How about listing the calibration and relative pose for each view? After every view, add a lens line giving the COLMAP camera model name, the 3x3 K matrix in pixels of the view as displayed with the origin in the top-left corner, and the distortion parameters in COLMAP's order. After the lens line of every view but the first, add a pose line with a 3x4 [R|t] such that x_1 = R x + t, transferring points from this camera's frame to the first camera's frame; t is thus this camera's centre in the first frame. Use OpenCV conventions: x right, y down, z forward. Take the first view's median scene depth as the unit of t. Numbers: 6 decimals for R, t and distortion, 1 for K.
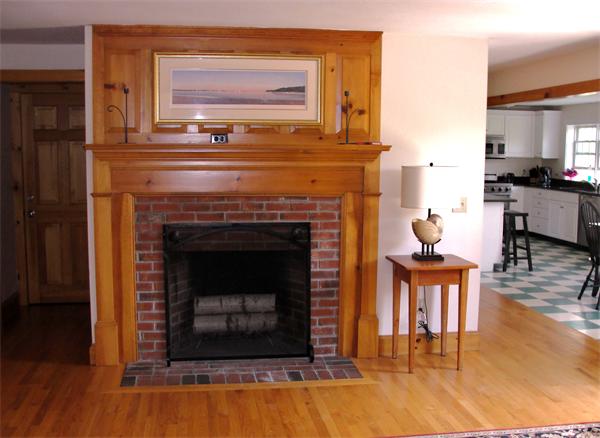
lens RADIAL K [[718.8, 0, 300.3], [0, 718.8, 219.1], [0, 0, 1]] dist [-0.132778, 0.000000]
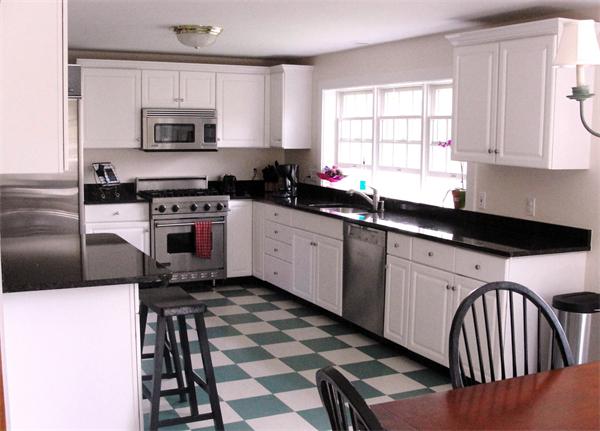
lens RADIAL K [[746.1, 0, 299.5], [0, 746.1, 214.9], [0, 0, 1]] dist [-0.041930, 0.000000]
pose [[0.953162, -0.033793, 0.300567, 0.176169], [0.028927, 0.999369, 0.020626, -0.045771], [-0.301074, -0.010966, 0.953538, 0.429703]]
